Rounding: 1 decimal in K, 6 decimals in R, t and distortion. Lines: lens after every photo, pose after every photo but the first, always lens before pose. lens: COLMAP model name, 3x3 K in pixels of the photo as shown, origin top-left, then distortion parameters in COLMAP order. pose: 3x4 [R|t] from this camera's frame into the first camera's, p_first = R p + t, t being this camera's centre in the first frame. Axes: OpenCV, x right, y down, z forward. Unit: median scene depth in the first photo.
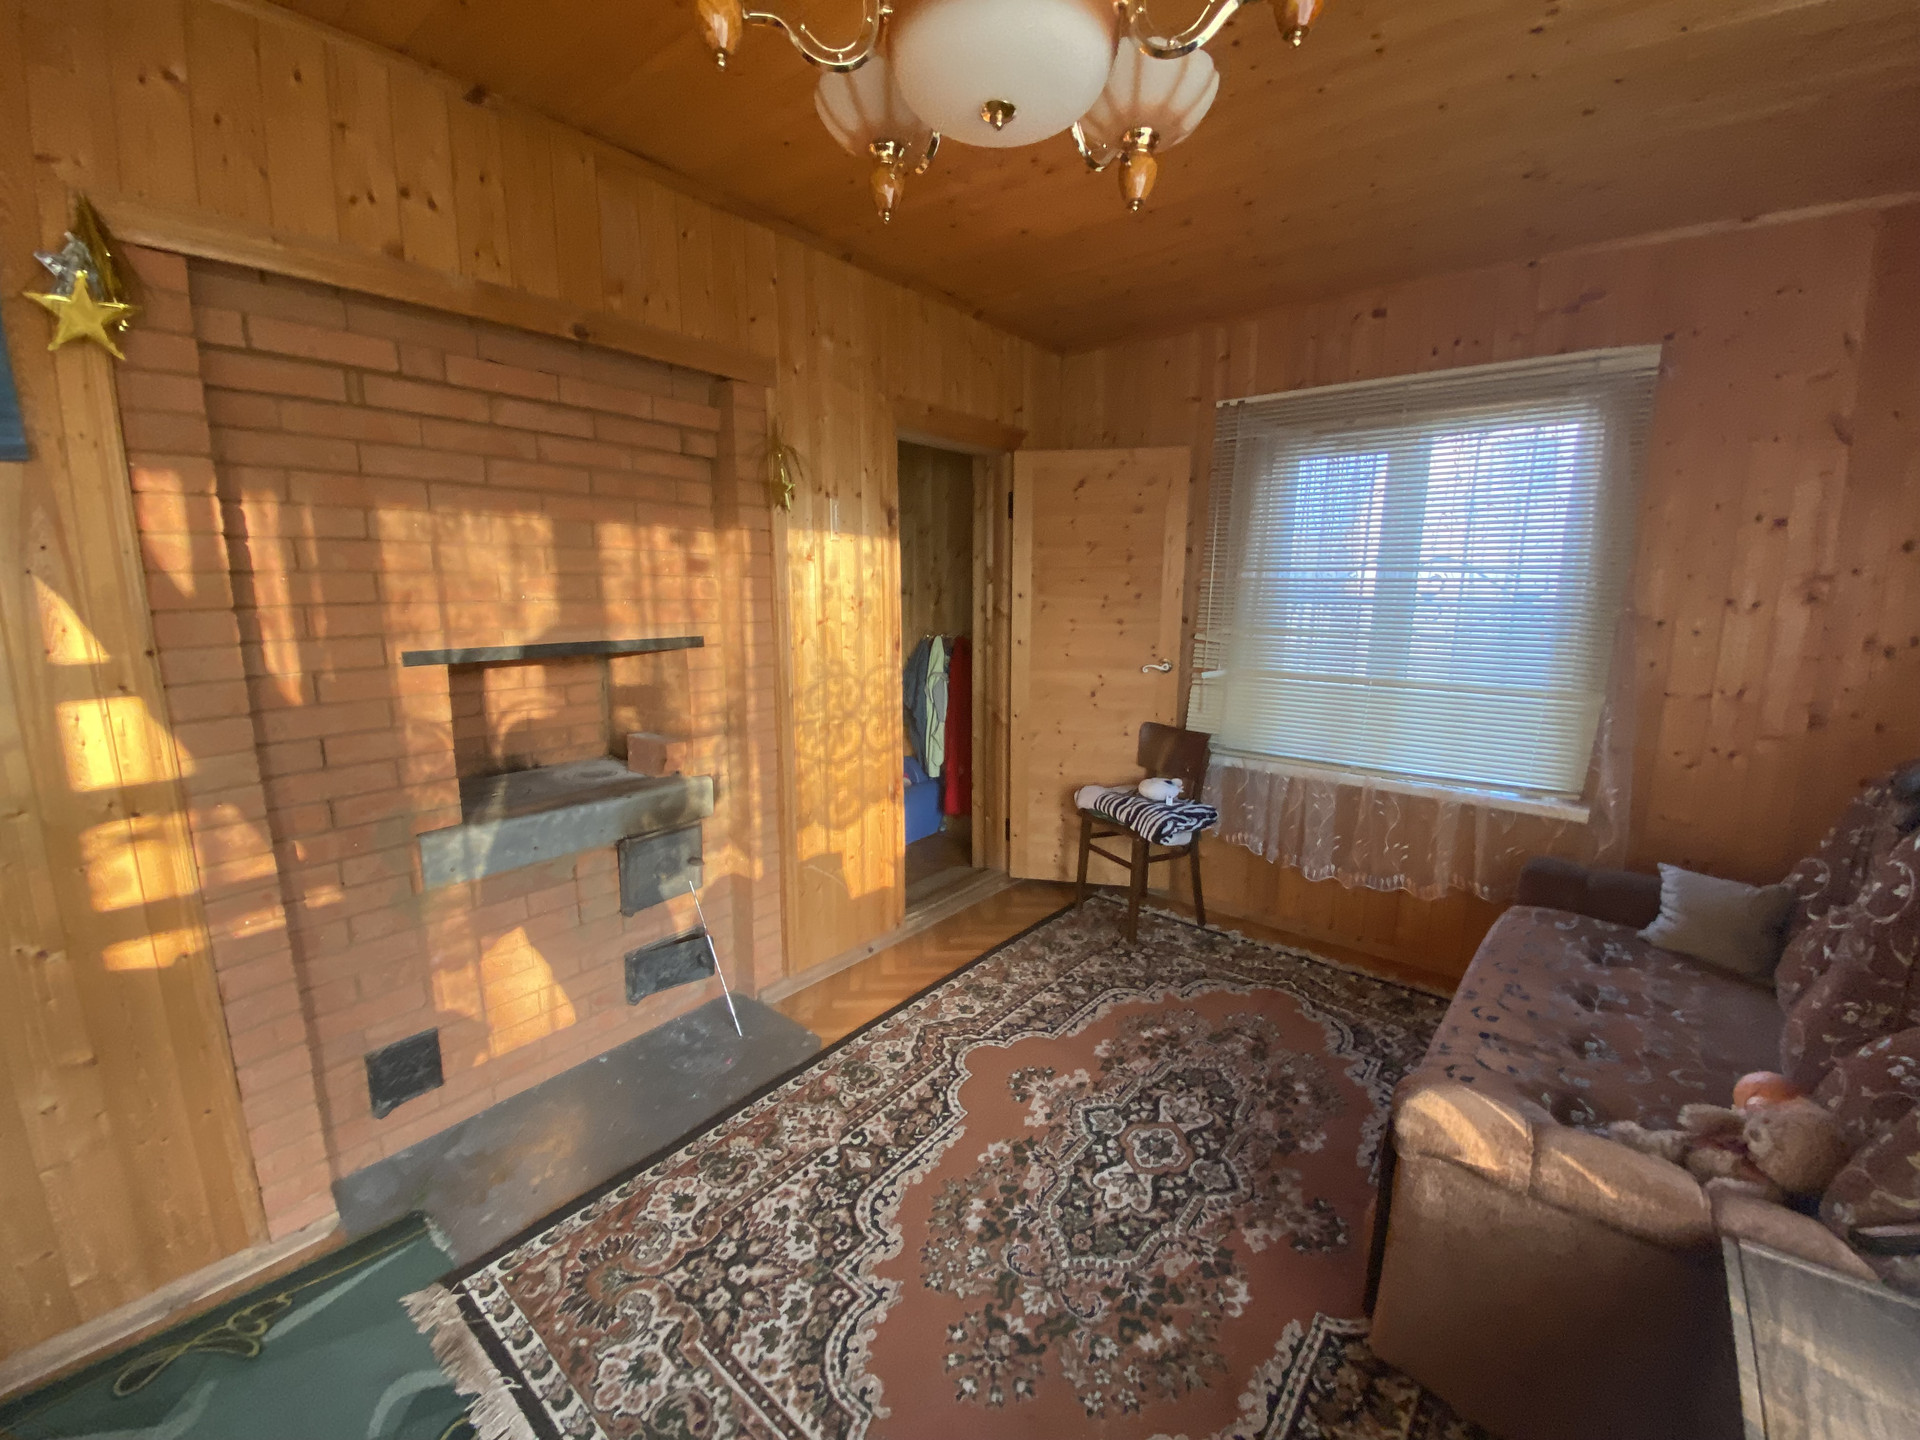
lens RADIAL K [[783.4, 0, 948.0], [0, 783.4, 706.8], [0, 0, 1]] dist [0.005711, -0.012688]
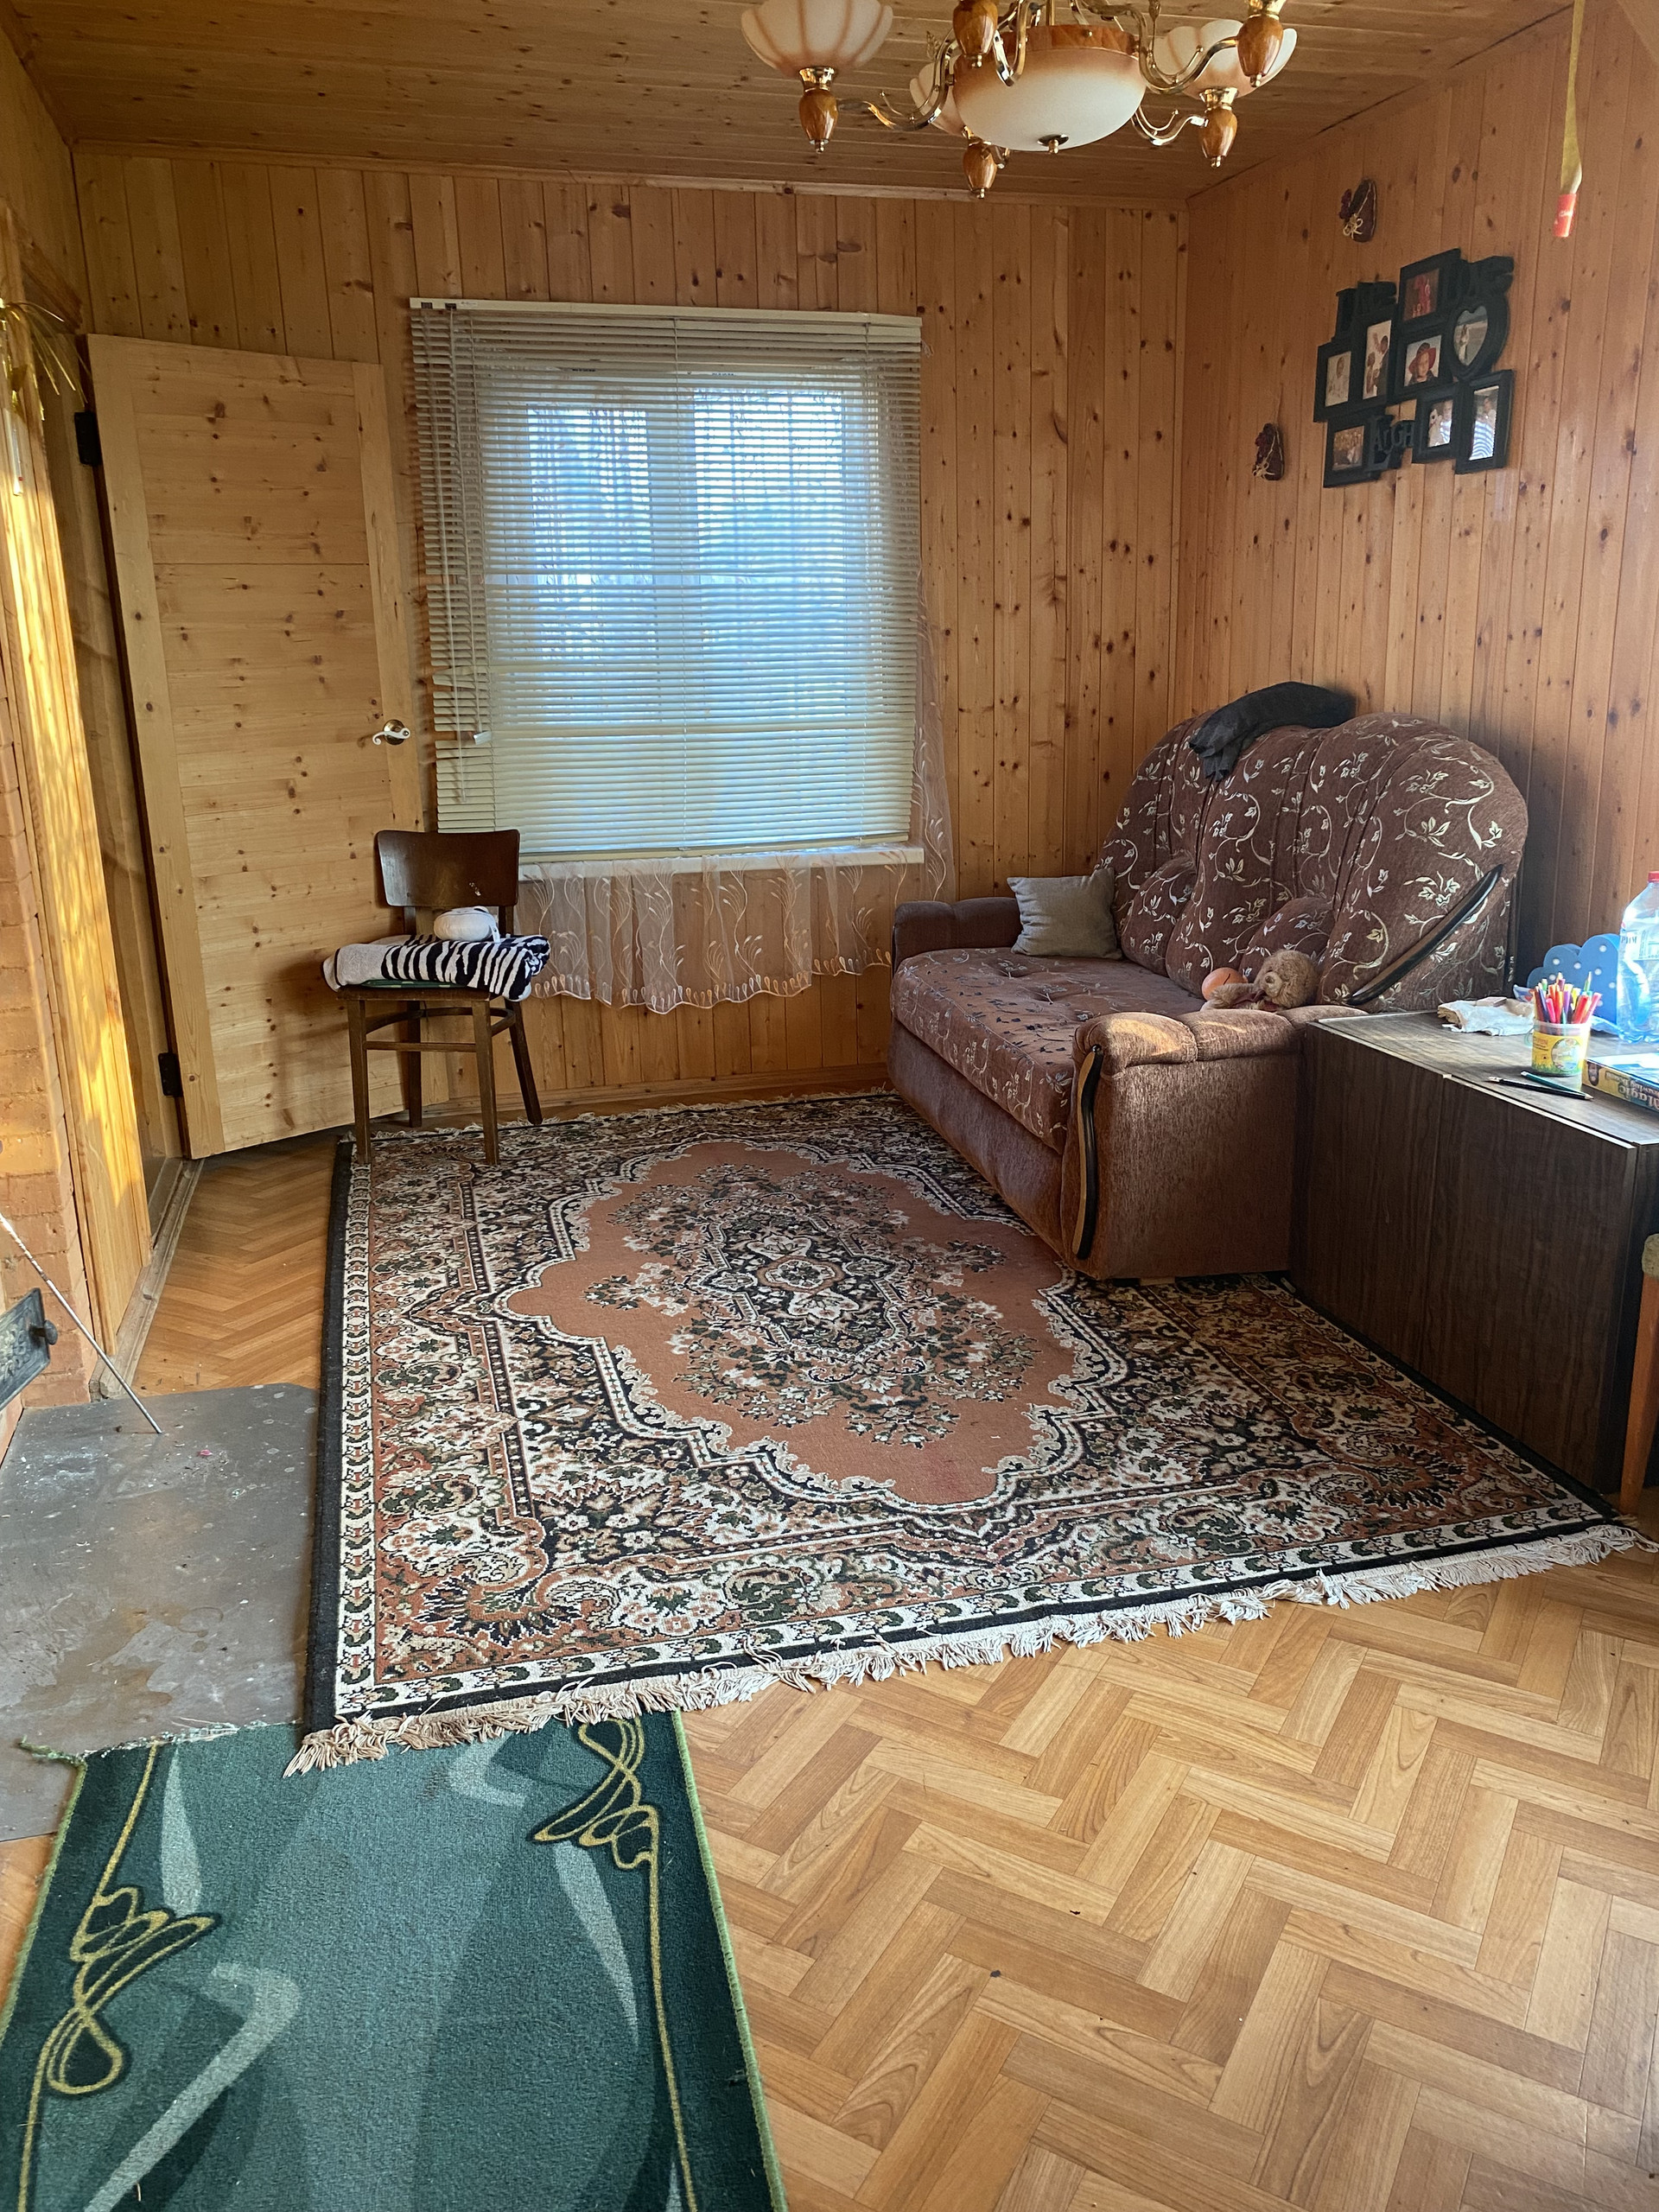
lens RADIAL K [[1699.2, 0, 829.2], [0, 1699.2, 1105.0], [0, 0, 1]] dist [0.003063, -0.013722]
pose [[0.572578, -0.231353, 0.786530, -0.981174], [0.154430, 0.972621, 0.173668, 0.074479], [-0.805174, 0.022026, 0.592629, -0.080231]]
